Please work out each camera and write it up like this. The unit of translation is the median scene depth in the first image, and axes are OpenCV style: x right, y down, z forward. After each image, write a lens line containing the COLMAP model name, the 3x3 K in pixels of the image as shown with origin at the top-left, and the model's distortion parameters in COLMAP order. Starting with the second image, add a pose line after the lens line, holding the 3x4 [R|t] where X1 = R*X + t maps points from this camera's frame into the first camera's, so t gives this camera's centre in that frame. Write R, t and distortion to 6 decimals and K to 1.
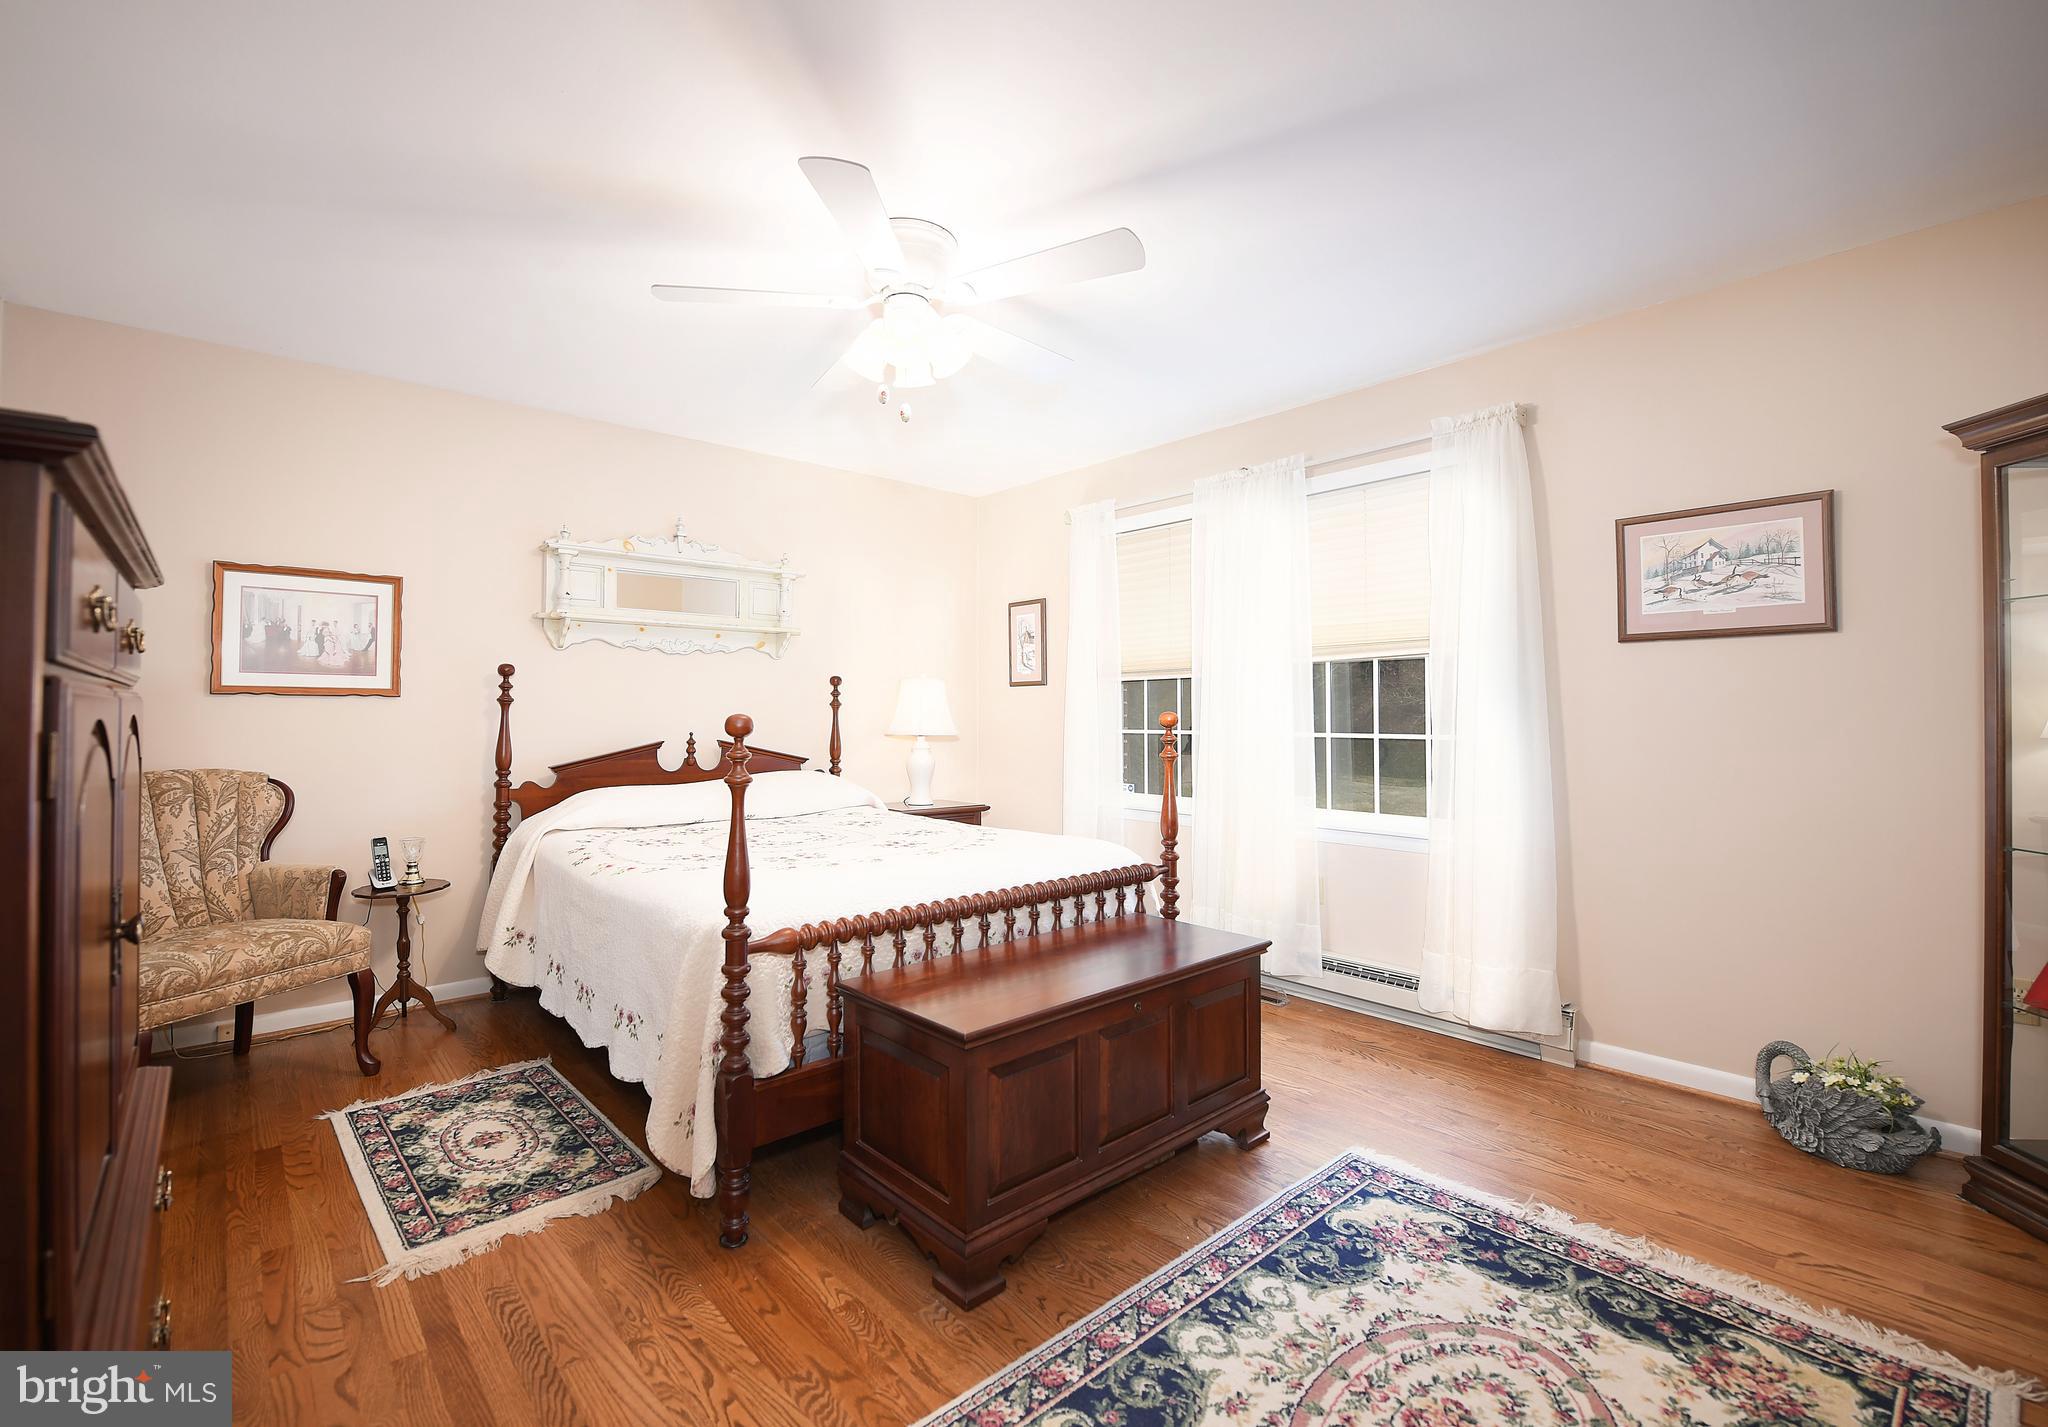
lens RADIAL K [[897.5, 0, 1023.7], [0, 897.5, 665.8], [0, 0, 1]] dist [0.000988, 0.000090]
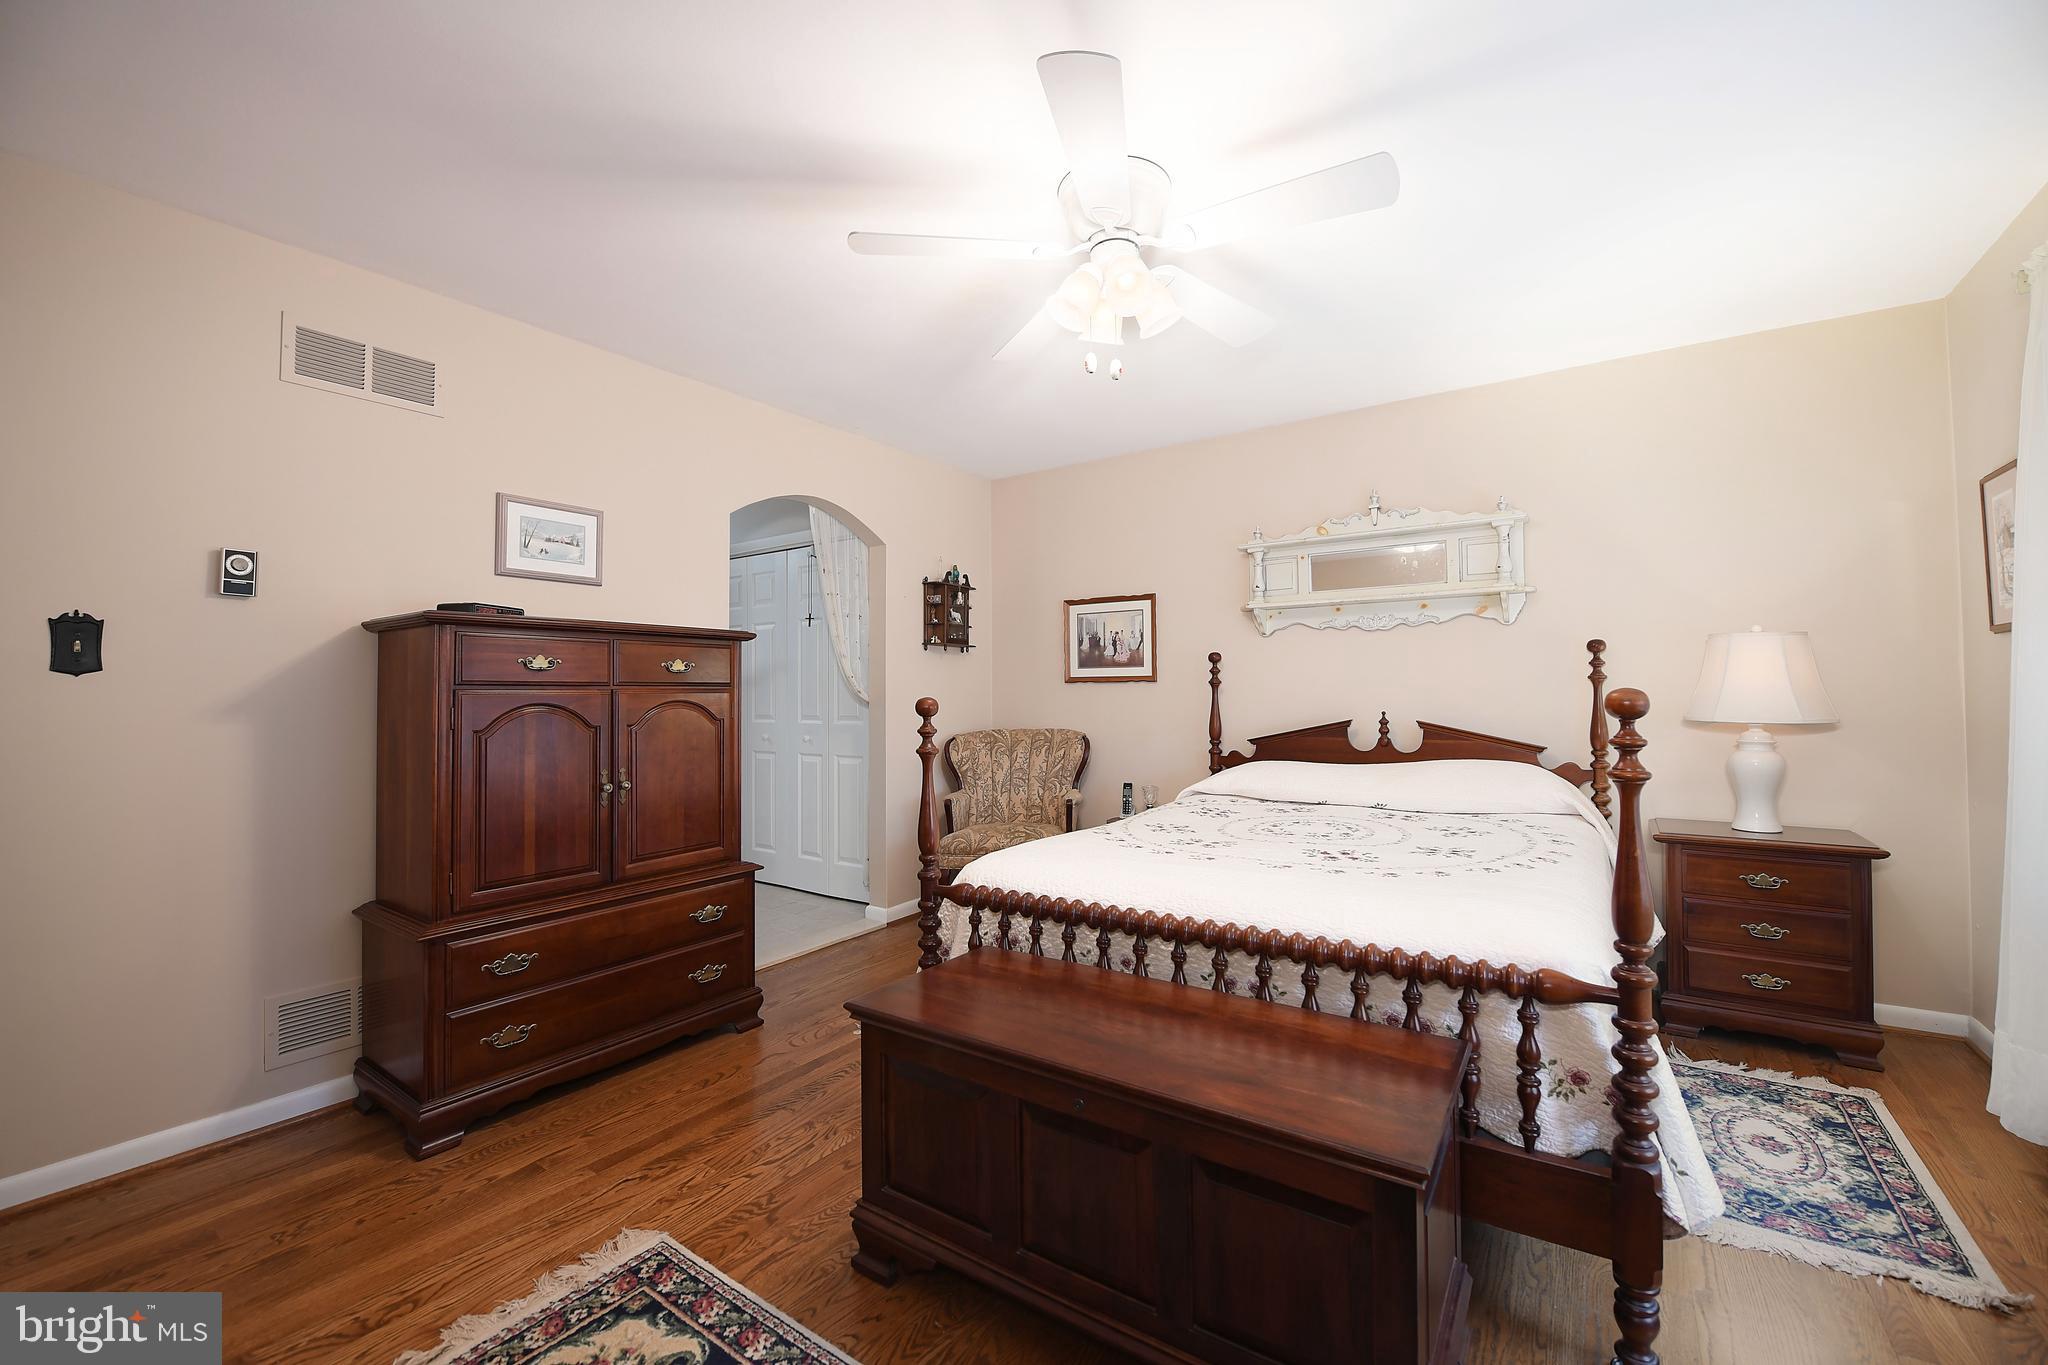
lens RADIAL K [[832.2, 0, 1026.6], [0, 832.2, 676.1], [0, 0, 1]] dist [-0.015572, 0.000141]
pose [[0.232935, -0.025384, -0.972161, 0.476989], [0.060491, 0.998102, -0.011568, 0.028608], [0.970609, -0.056113, 0.234028, 0.515038]]
